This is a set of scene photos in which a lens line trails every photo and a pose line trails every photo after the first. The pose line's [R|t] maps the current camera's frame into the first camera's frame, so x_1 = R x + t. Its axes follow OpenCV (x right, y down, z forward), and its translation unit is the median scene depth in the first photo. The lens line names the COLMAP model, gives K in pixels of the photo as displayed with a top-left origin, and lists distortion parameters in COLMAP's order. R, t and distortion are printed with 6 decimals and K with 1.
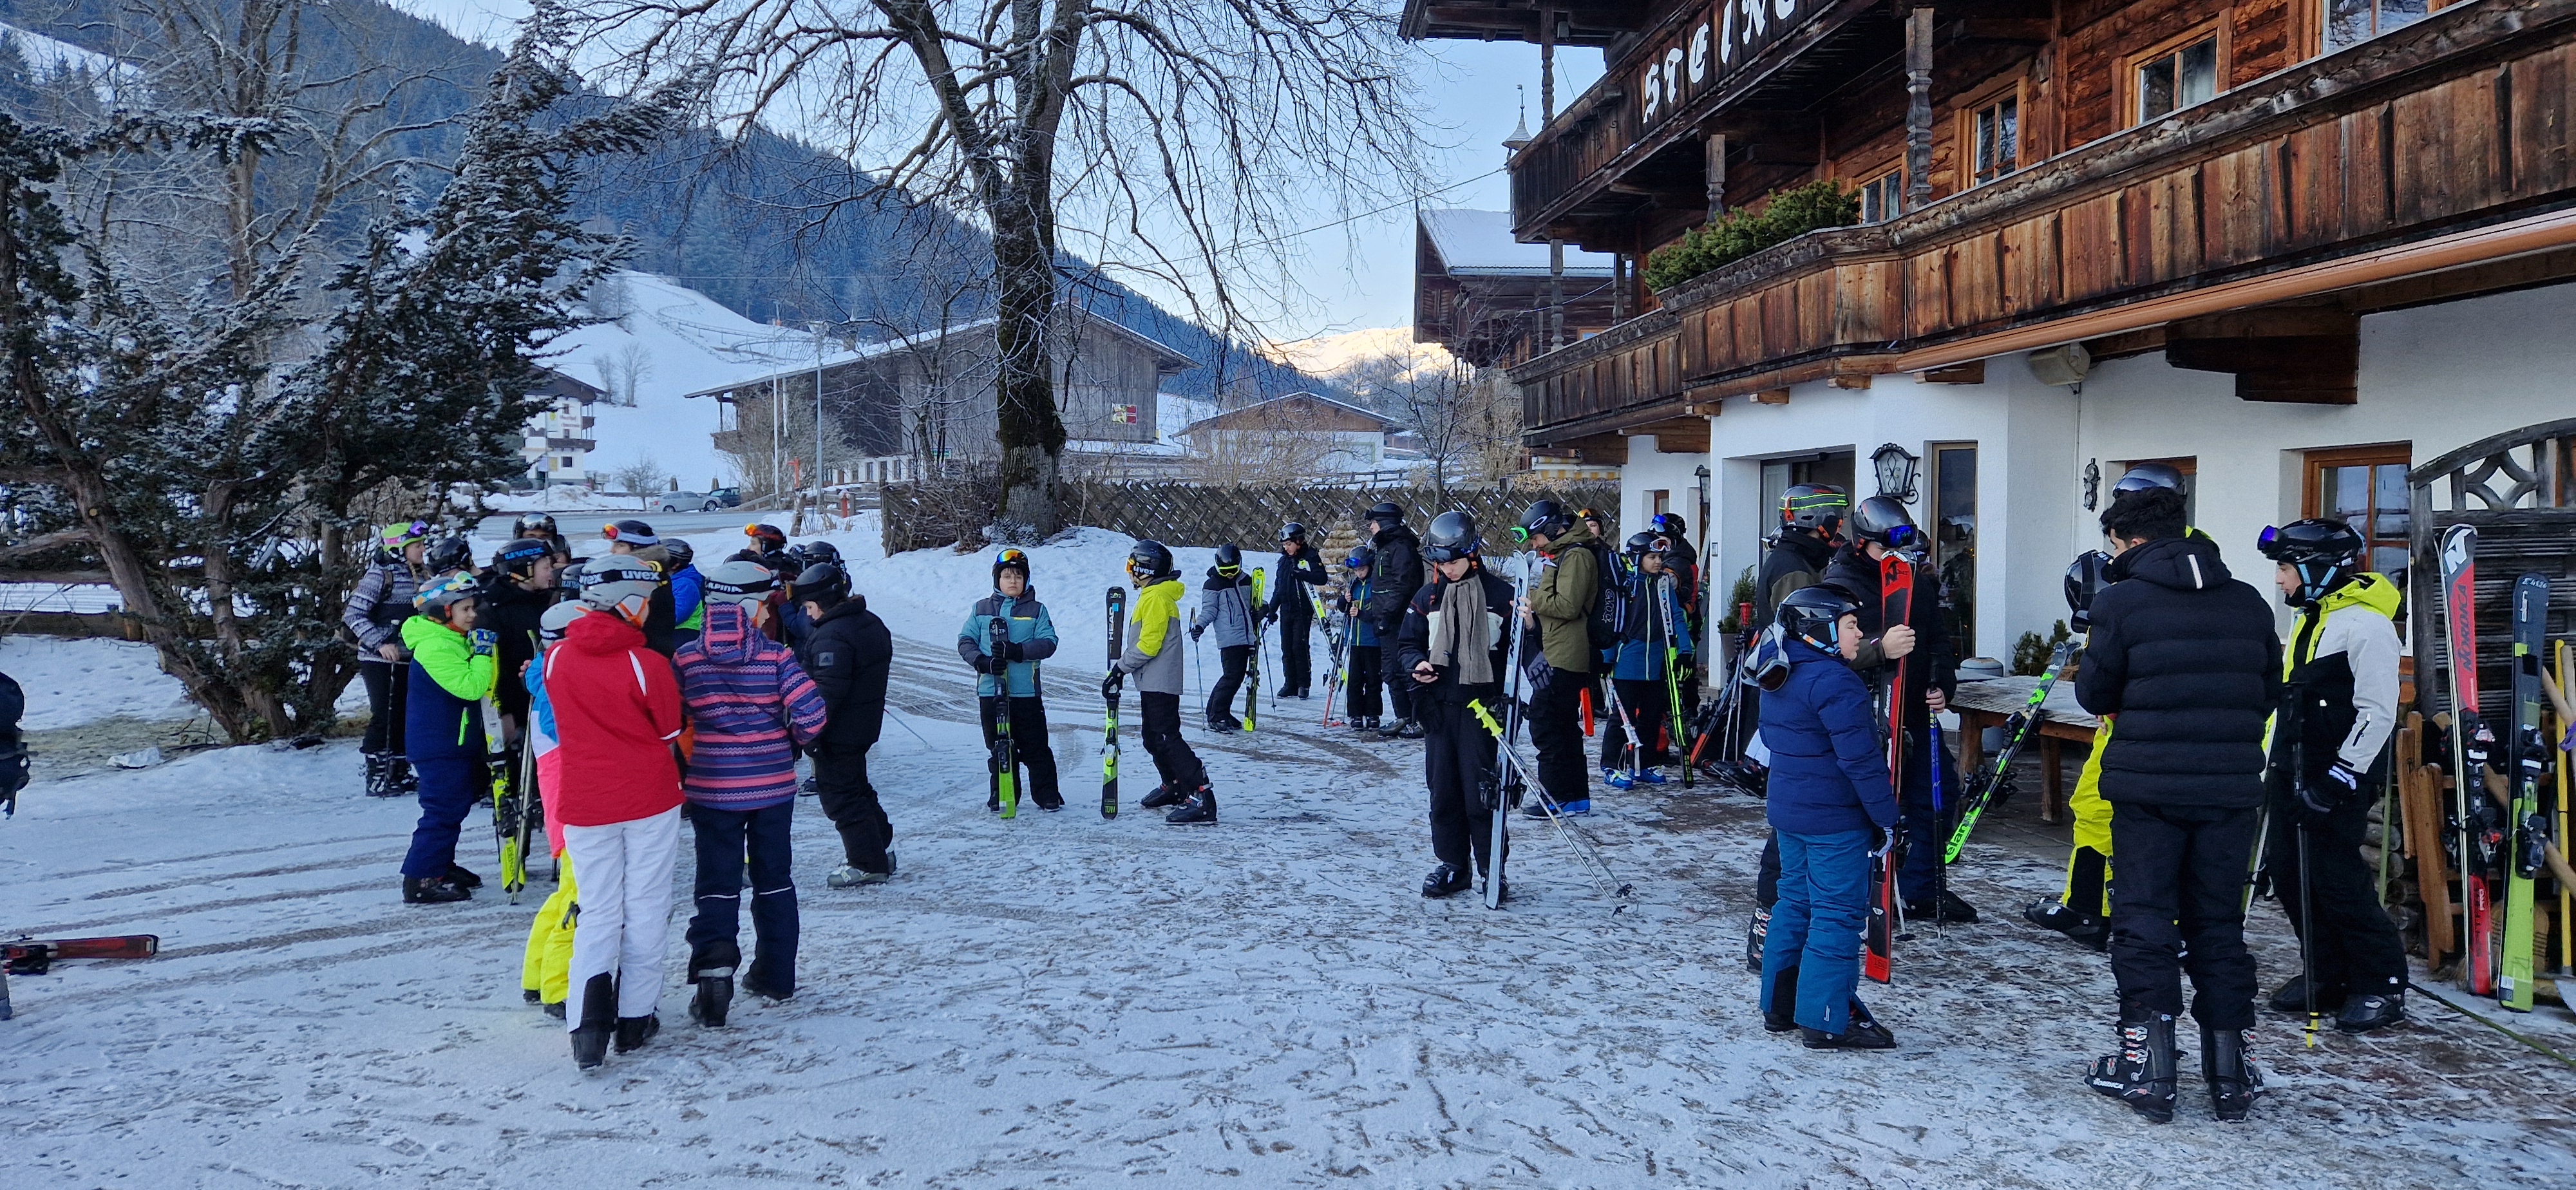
lens RADIAL K [[1651.3, 0, 1288.0], [0, 1651.3, 595.0], [0, 0, 1]] dist [0.074784, -0.078701]
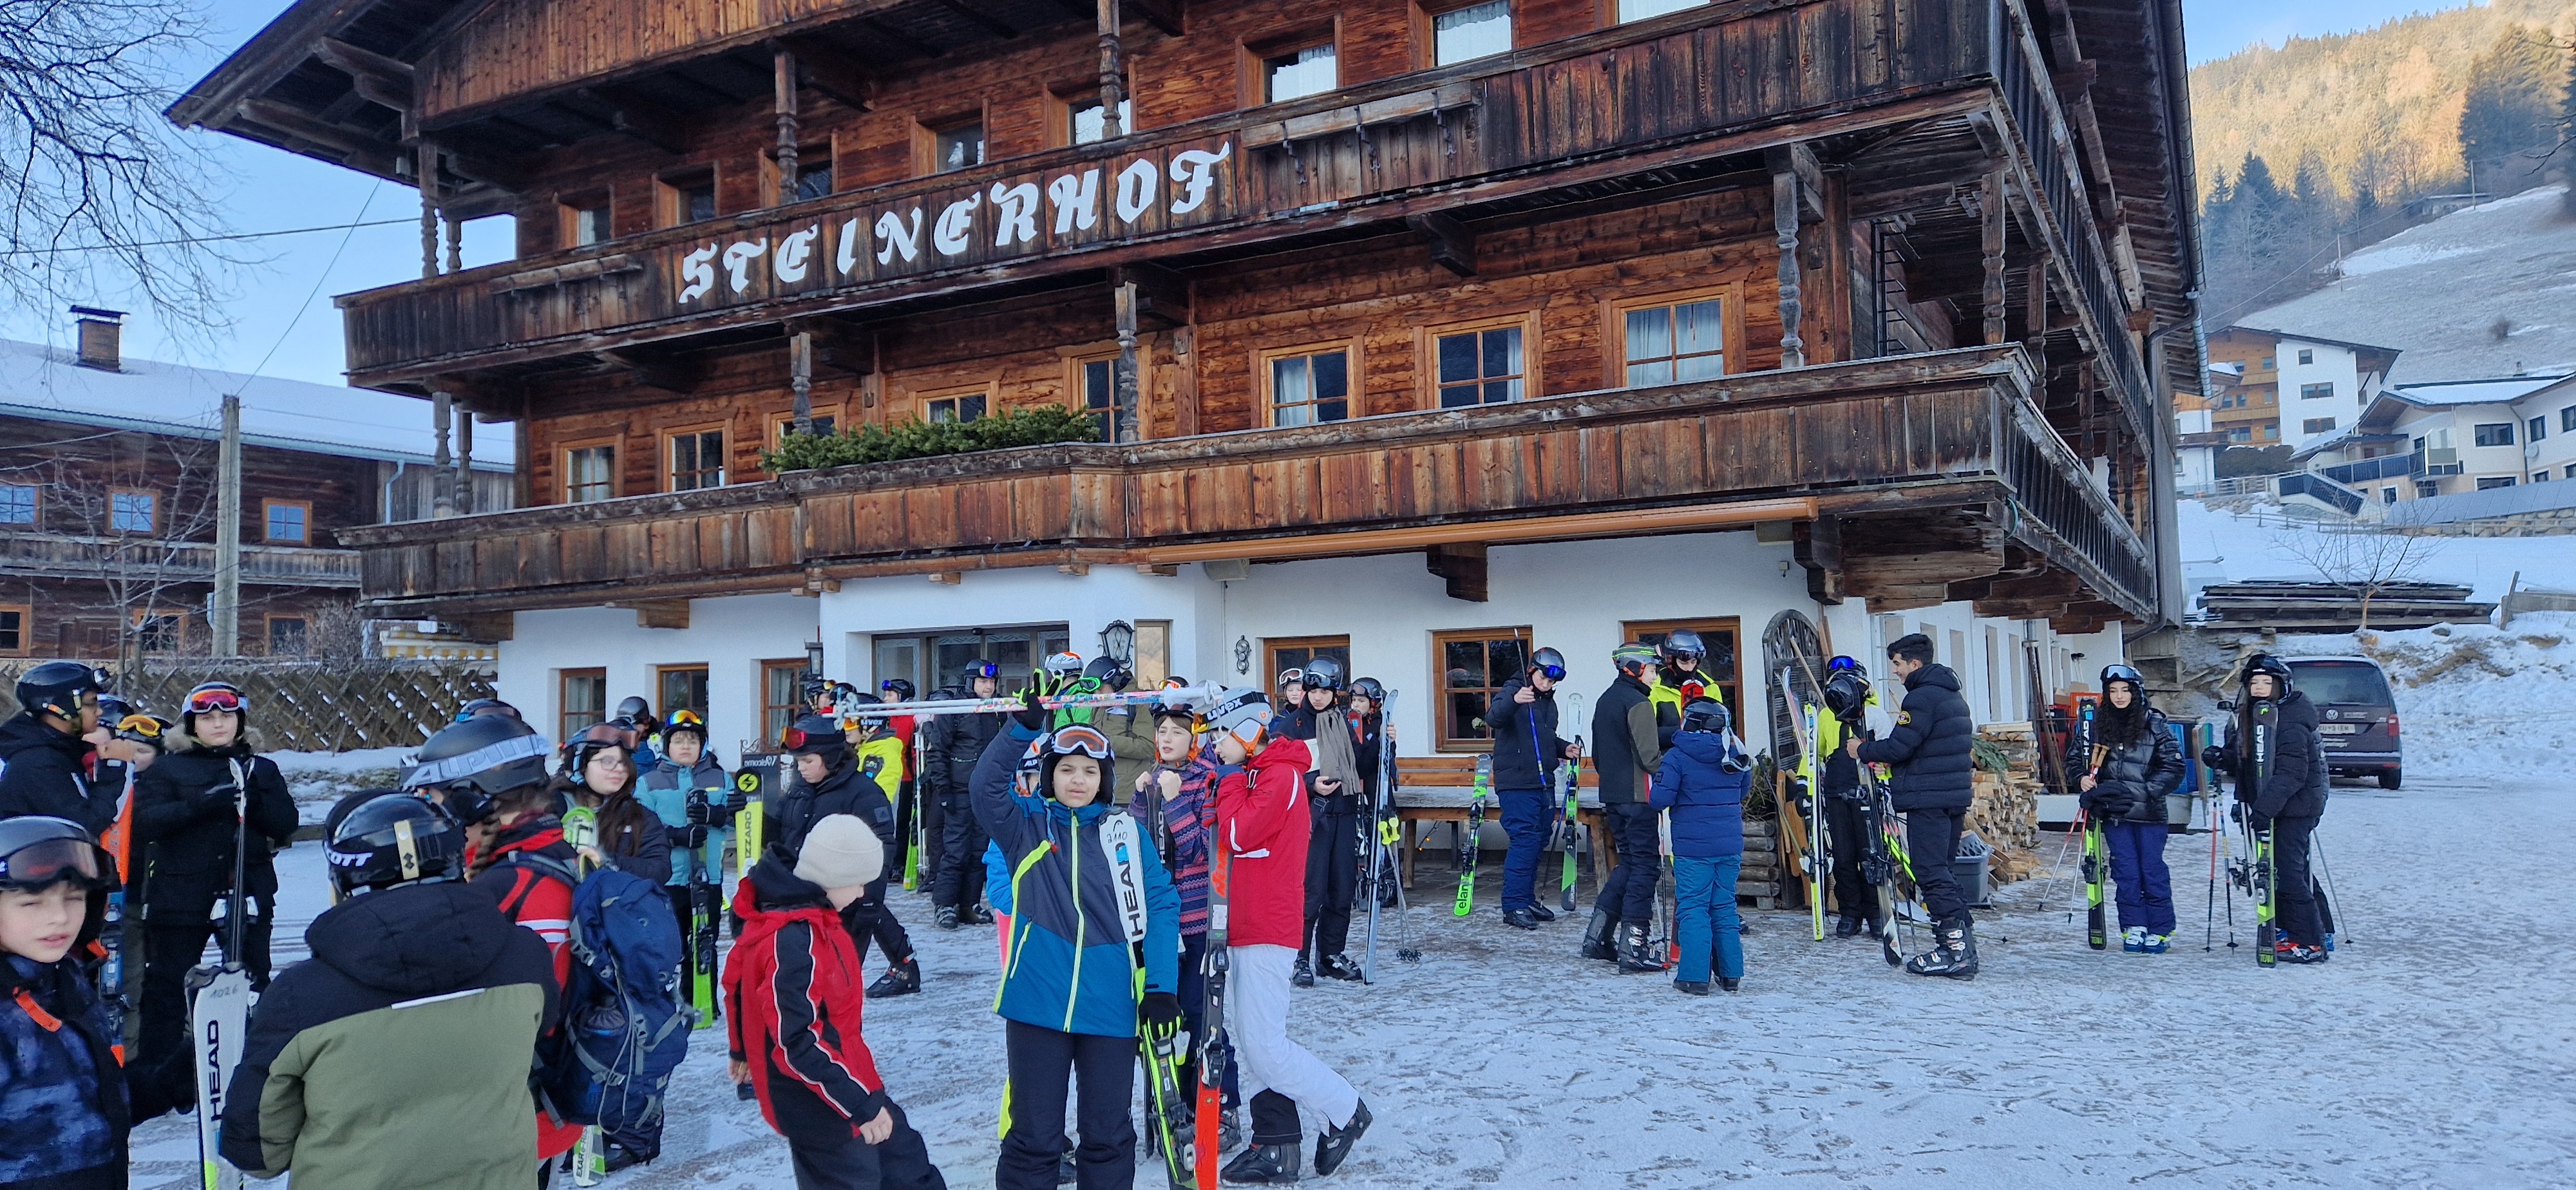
lens RADIAL K [[1629.3, 0, 1267.0], [0, 1629.3, 599.0], [0, 0, 1]] dist [0.092778, -0.077470]
pose [[0.586504, 0.040791, 0.808919, -0.571723], [0.053511, 0.994598, -0.088952, 0.006396], [-0.808177, 0.095456, 0.581152, 0.218207]]
